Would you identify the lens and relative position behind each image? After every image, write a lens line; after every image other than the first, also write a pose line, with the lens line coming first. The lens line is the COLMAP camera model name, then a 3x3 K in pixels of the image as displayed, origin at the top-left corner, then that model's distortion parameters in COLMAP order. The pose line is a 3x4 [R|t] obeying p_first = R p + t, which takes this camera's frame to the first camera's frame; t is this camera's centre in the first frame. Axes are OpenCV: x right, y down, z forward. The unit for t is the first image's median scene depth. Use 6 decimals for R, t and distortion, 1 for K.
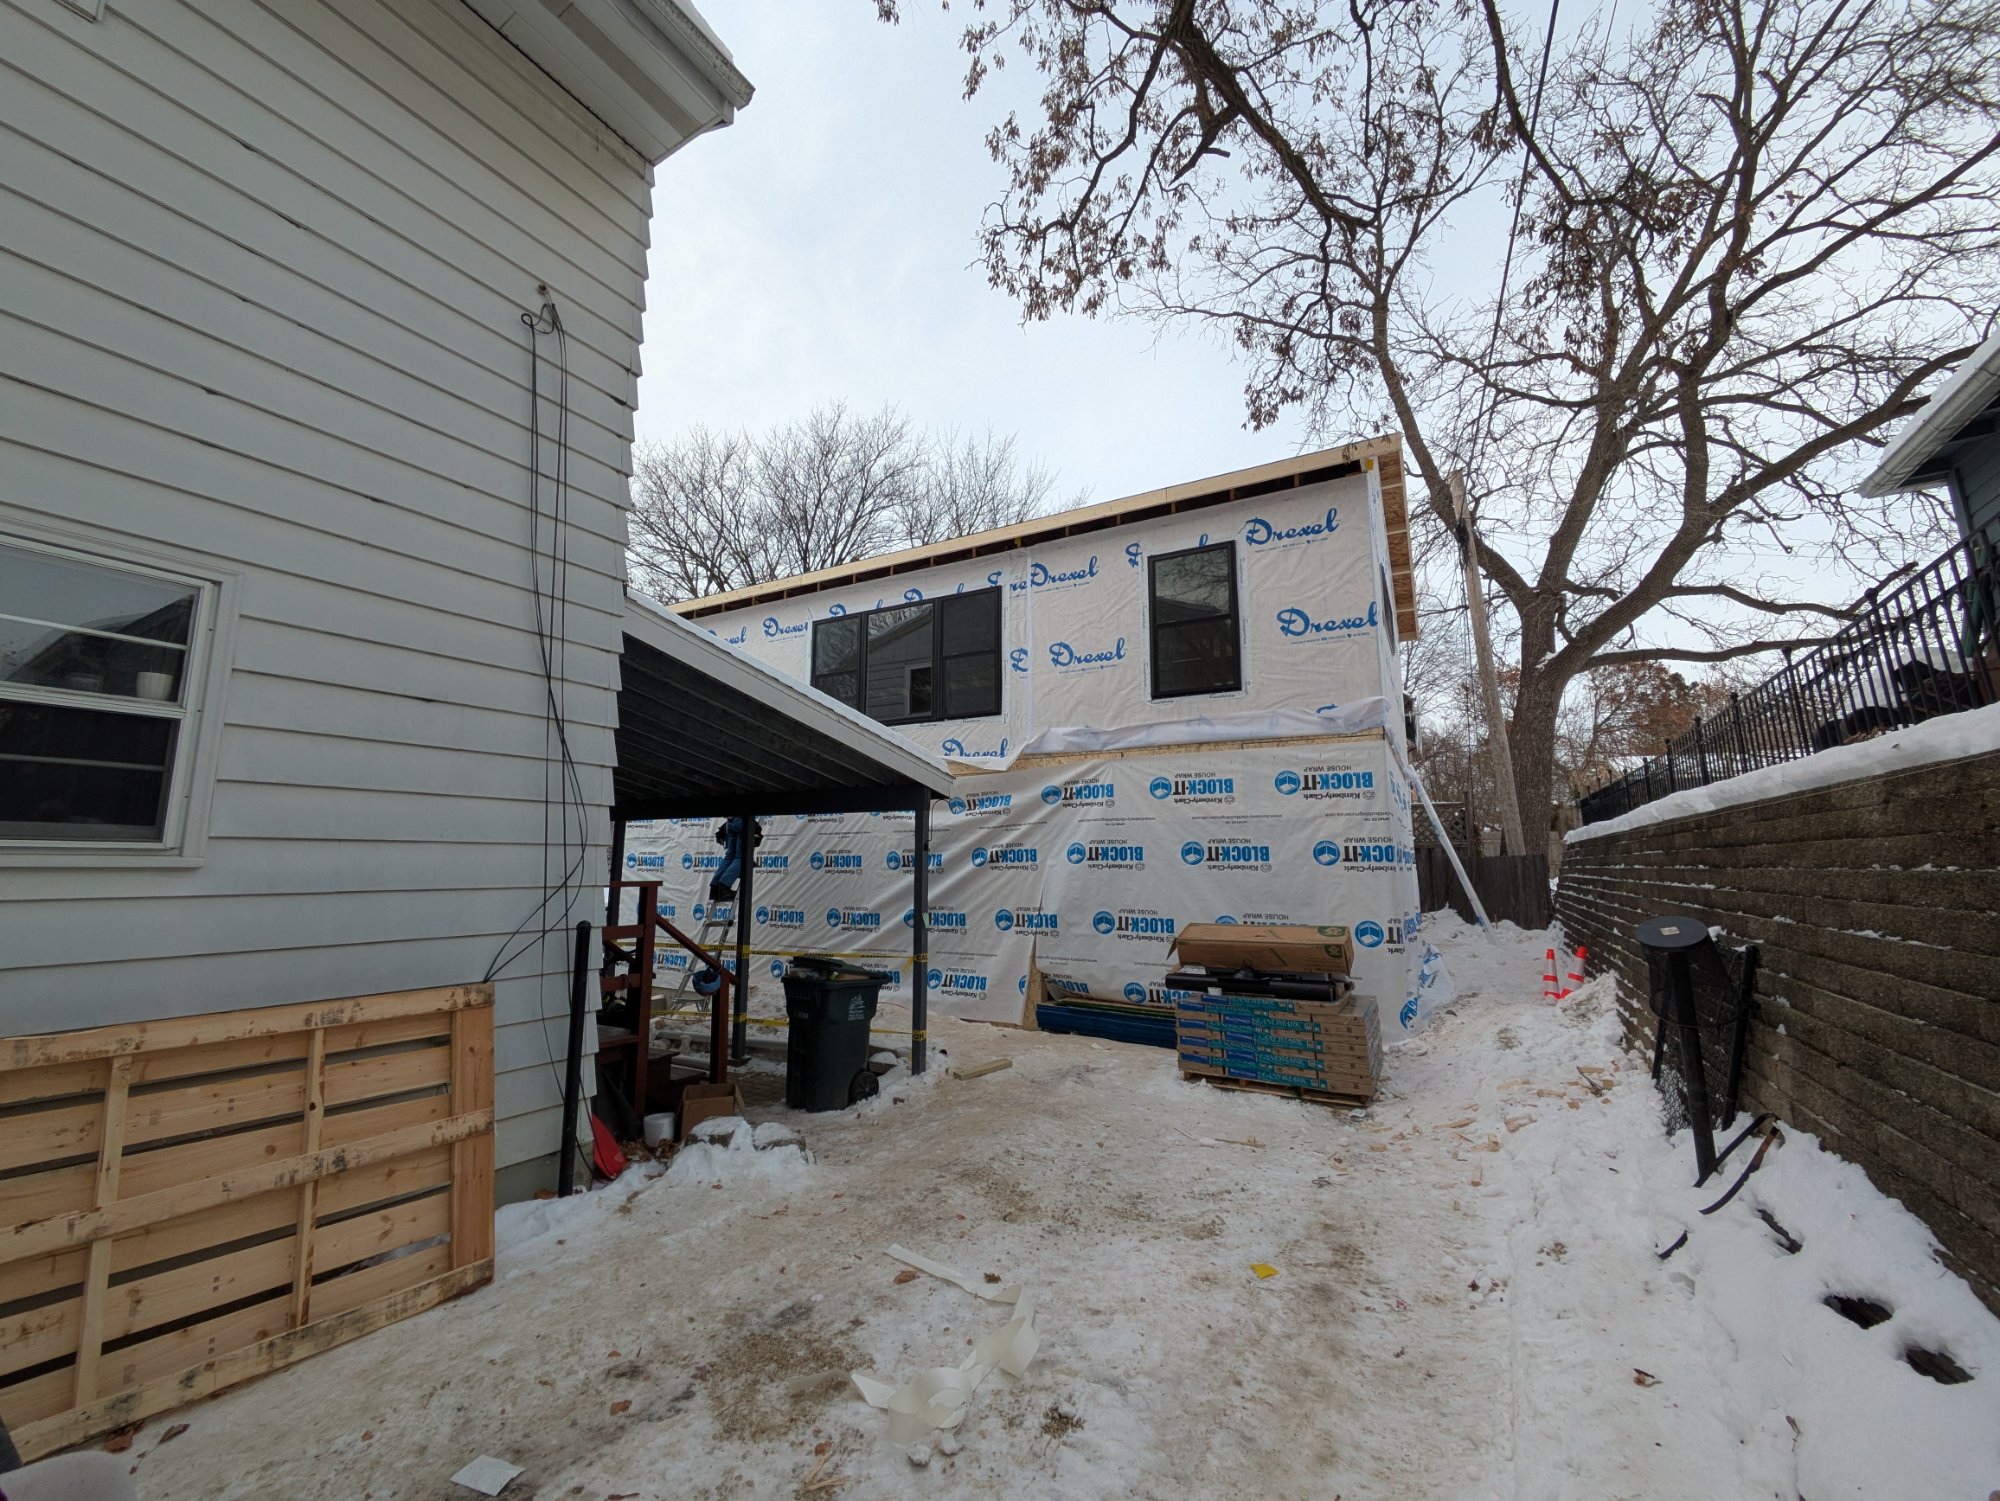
lens RADIAL K [[786.8, 0, 1000.0], [0, 786.8, 750.5], [0, 0, 1]] dist [0.001117, 0.000079]
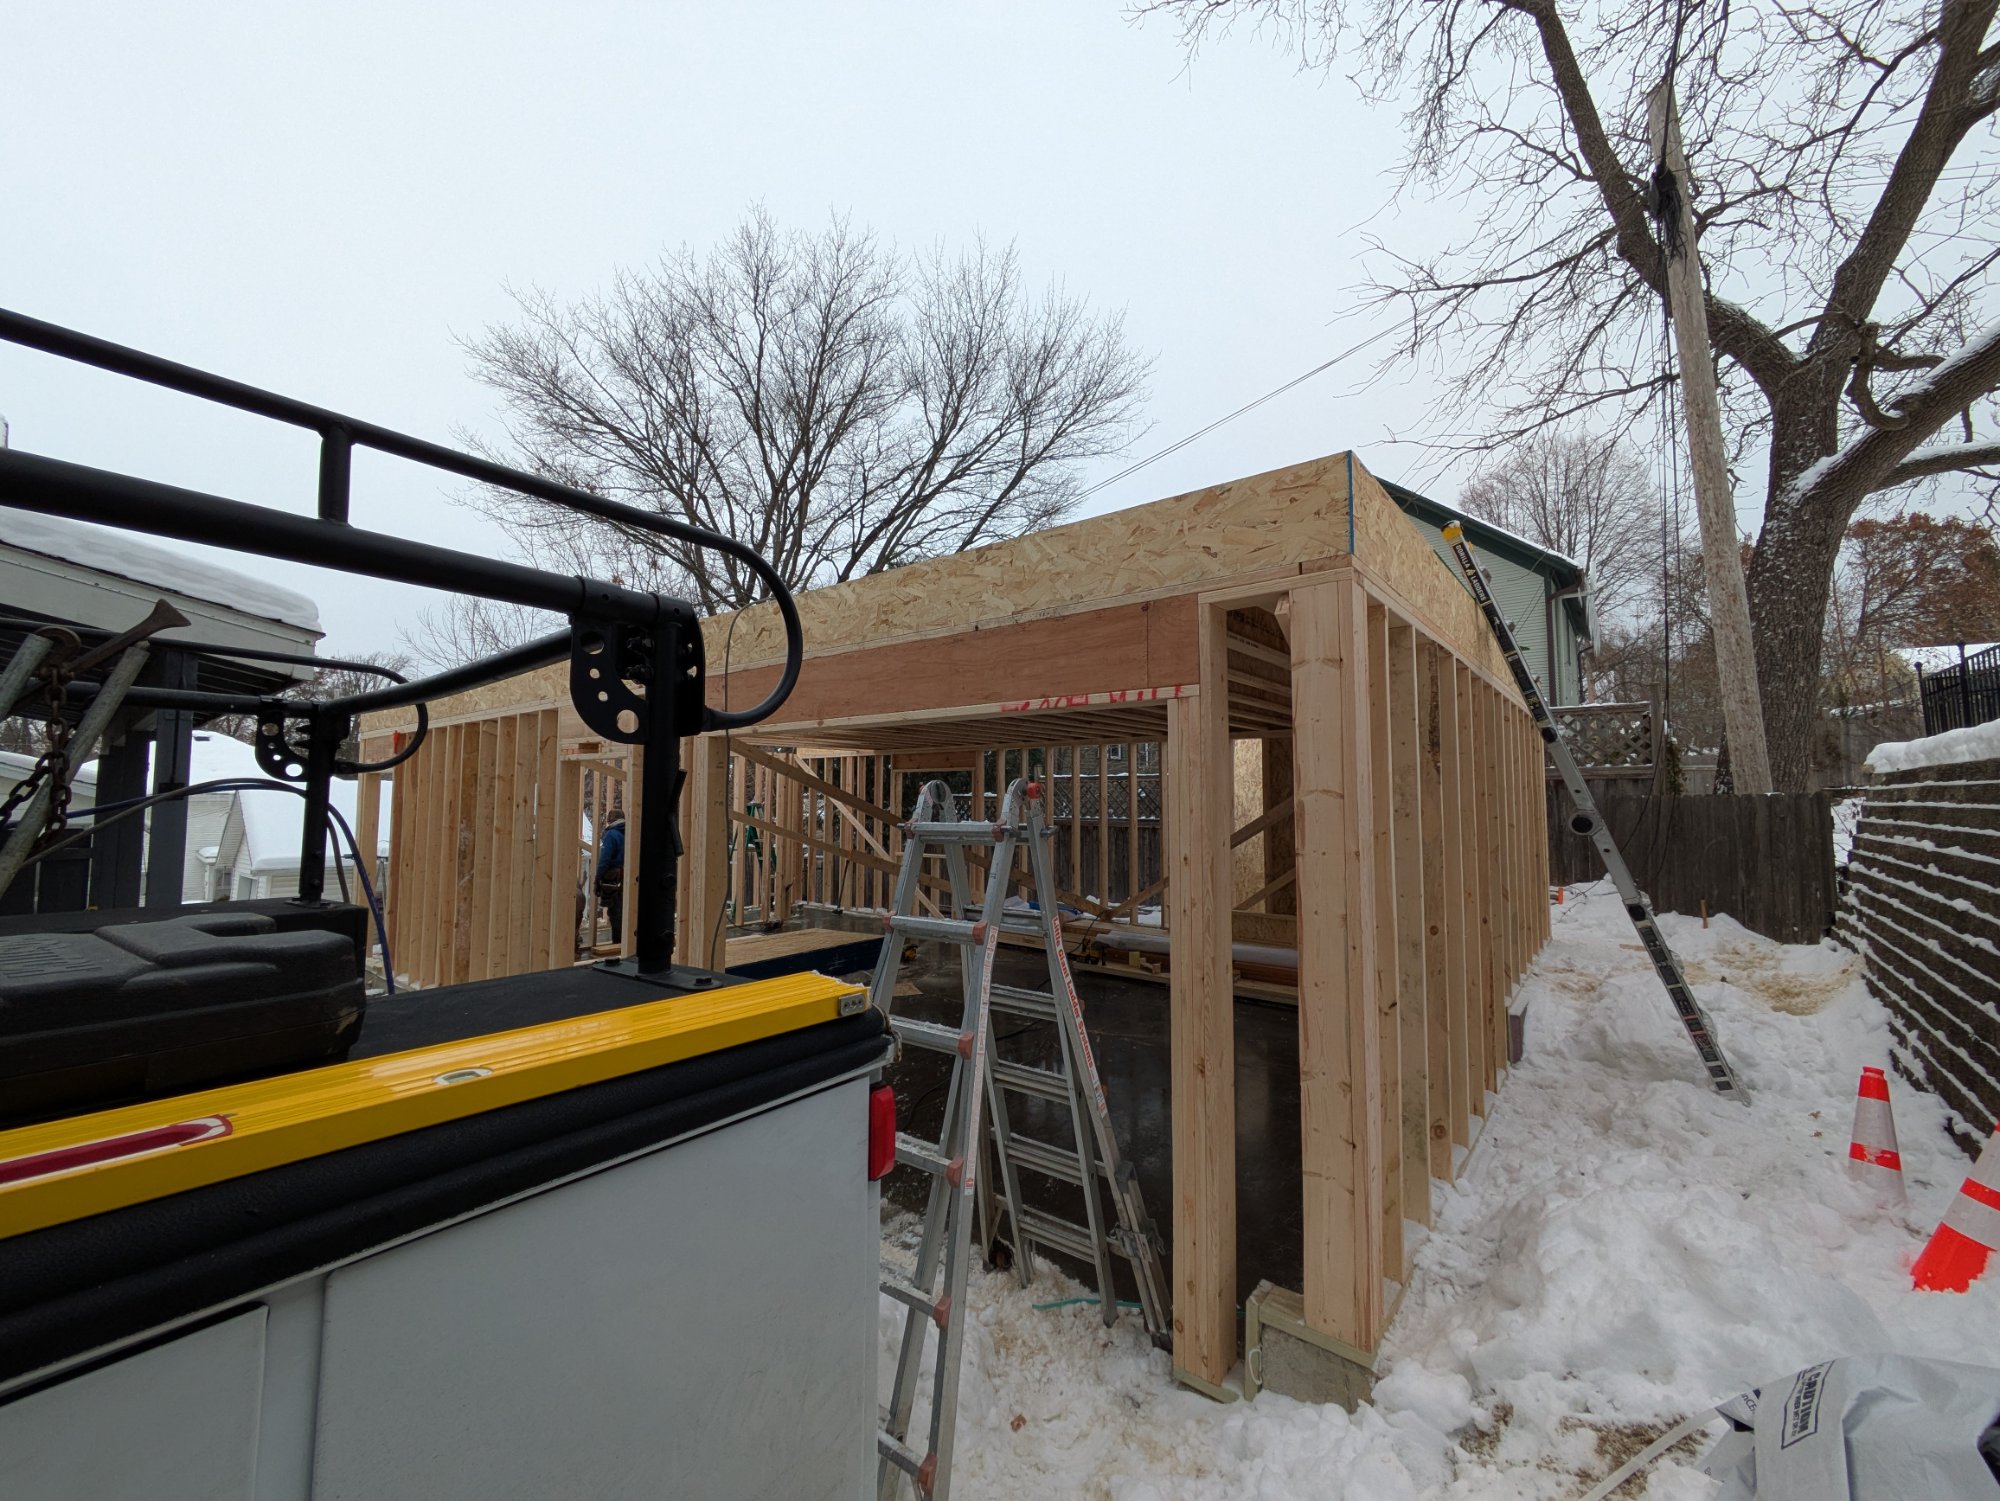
lens RADIAL K [[795.7, 0, 1000.0], [0, 795.7, 750.5], [0, 0, 1]] dist [0.000716, -0.000043]
pose [[0.986807, -0.007964, -0.161705, 0.161851], [0.021585, 0.996345, 0.082652, 0.032339], [0.160456, -0.085052, 0.983372, 0.262888]]
